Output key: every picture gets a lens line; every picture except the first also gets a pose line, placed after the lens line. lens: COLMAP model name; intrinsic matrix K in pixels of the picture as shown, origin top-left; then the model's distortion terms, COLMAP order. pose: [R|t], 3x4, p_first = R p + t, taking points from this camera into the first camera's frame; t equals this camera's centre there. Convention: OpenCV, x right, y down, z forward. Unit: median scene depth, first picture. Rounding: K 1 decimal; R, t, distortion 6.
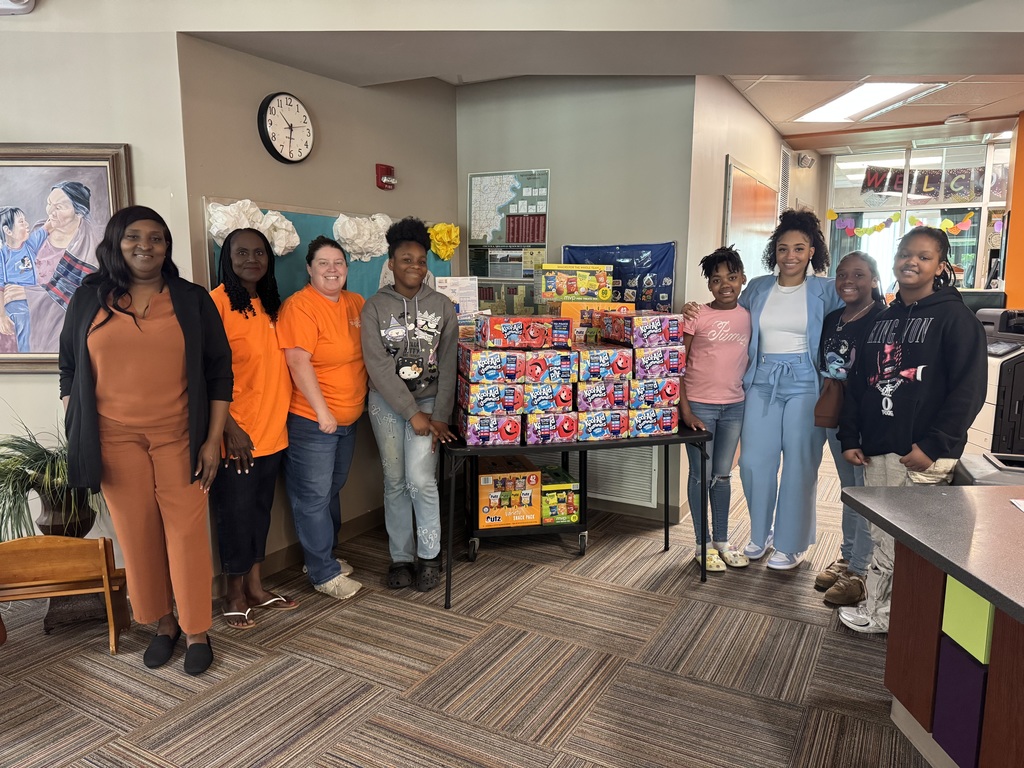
lens RADIAL K [[732.0, 0, 506.5], [0, 732.0, 377.4], [0, 0, 1]] dist [0.077007, -0.003976]
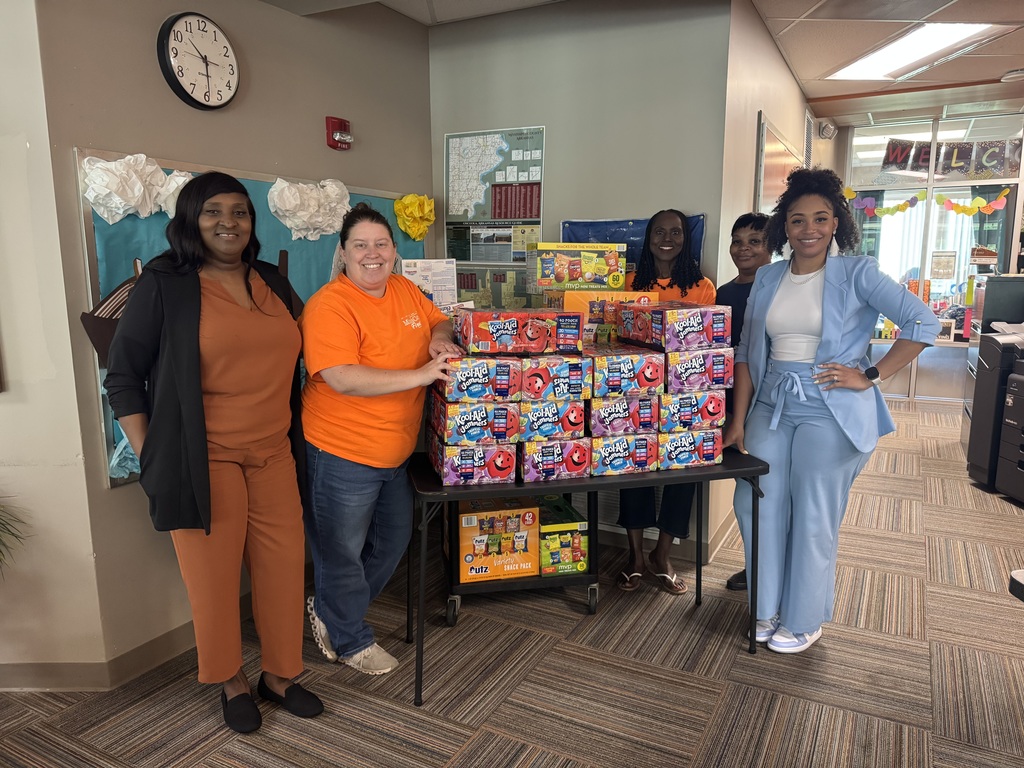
lens RADIAL K [[732.0, 0, 509.7], [0, 732.0, 357.5], [0, 0, 1]] dist [0.077007, -0.003976]
pose [[0.999542, -0.007170, 0.029388, -0.006359], [0.007532, 0.999897, -0.012209, -0.022536], [-0.029298, 0.012425, 0.999494, 0.217561]]
